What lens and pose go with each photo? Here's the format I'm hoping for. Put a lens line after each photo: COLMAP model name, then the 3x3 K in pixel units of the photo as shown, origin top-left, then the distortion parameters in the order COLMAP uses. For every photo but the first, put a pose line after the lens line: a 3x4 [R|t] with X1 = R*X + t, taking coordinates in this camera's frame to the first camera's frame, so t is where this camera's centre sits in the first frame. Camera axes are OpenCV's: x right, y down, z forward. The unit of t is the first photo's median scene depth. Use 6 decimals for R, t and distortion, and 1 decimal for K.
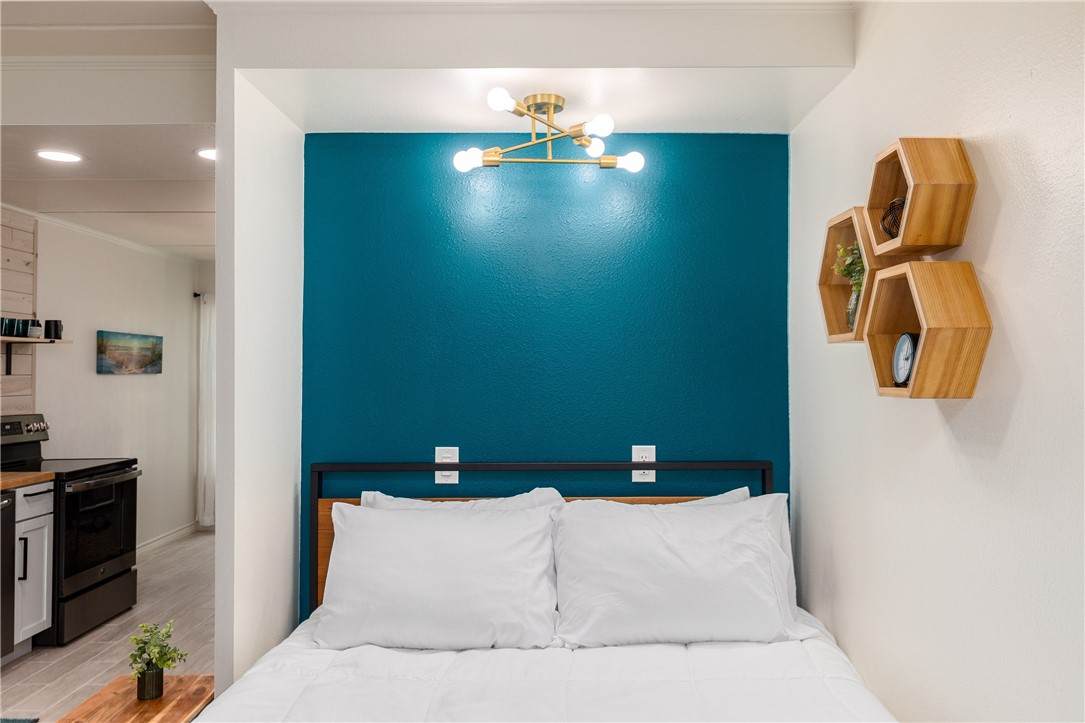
lens RADIAL K [[775.4, 0, 542.5], [0, 775.4, 361.5], [0, 0, 1]] dist [-0.001136, 0.000384]
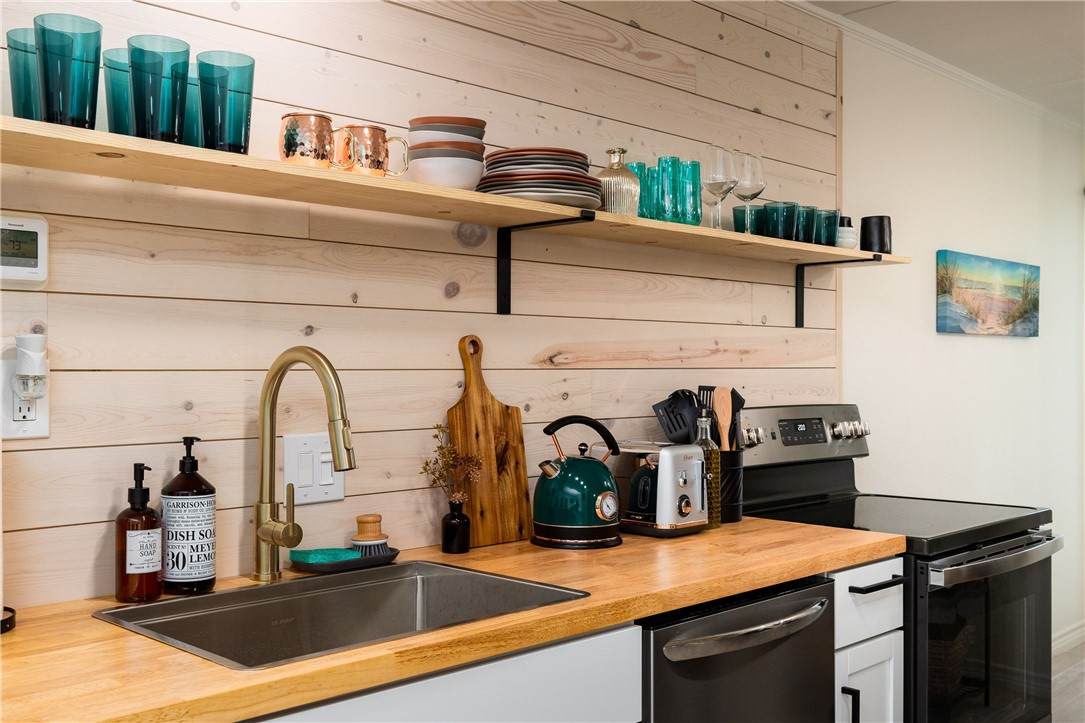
lens RADIAL K [[1006.1, 0, 542.5], [0, 1006.1, 361.5], [0, 0, 1]] dist [0.014383, 0.007053]
pose [[0.680170, -0.007436, -0.733017, -0.302512], [0.014182, 0.999895, 0.003016, 0.034612], [0.732917, -0.012447, 0.680204, 0.401691]]
